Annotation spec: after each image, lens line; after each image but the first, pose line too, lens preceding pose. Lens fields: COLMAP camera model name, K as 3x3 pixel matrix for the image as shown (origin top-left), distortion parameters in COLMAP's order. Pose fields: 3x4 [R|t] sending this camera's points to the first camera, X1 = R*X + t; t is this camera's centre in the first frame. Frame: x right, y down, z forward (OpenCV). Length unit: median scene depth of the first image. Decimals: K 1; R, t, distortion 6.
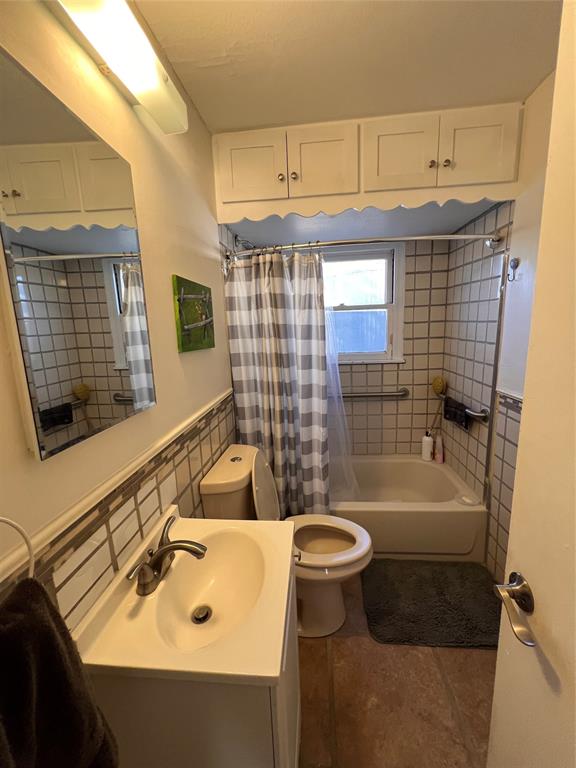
lens RADIAL K [[306.7, 0, 289.0], [0, 306.7, 380.0], [0, 0, 1]] dist [-0.004644, 0.001829]
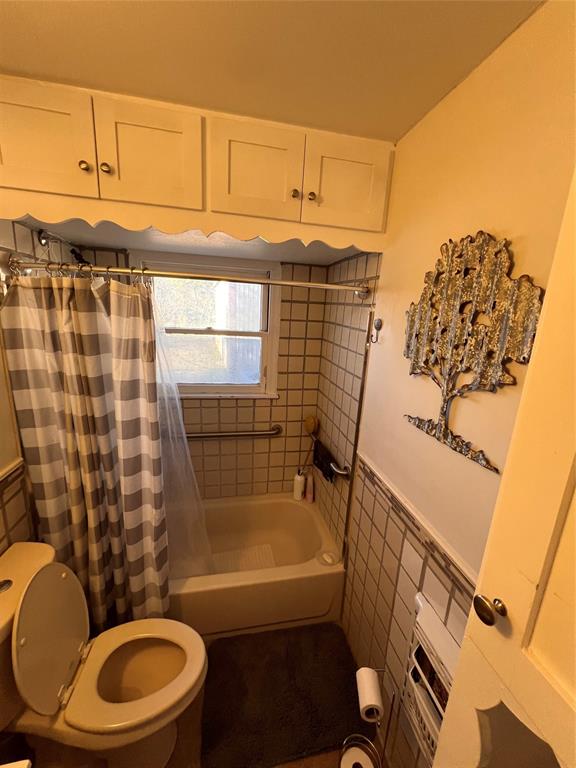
lens RADIAL K [[308.0, 0, 288.9], [0, 308.0, 381.6], [0, 0, 1]] dist [-0.003718, -0.000145]
pose [[0.953544, 0.023049, 0.300370, 0.186262], [-0.038574, 0.998203, 0.045858, -0.209828], [-0.298774, -0.055314, 0.952720, 0.174773]]
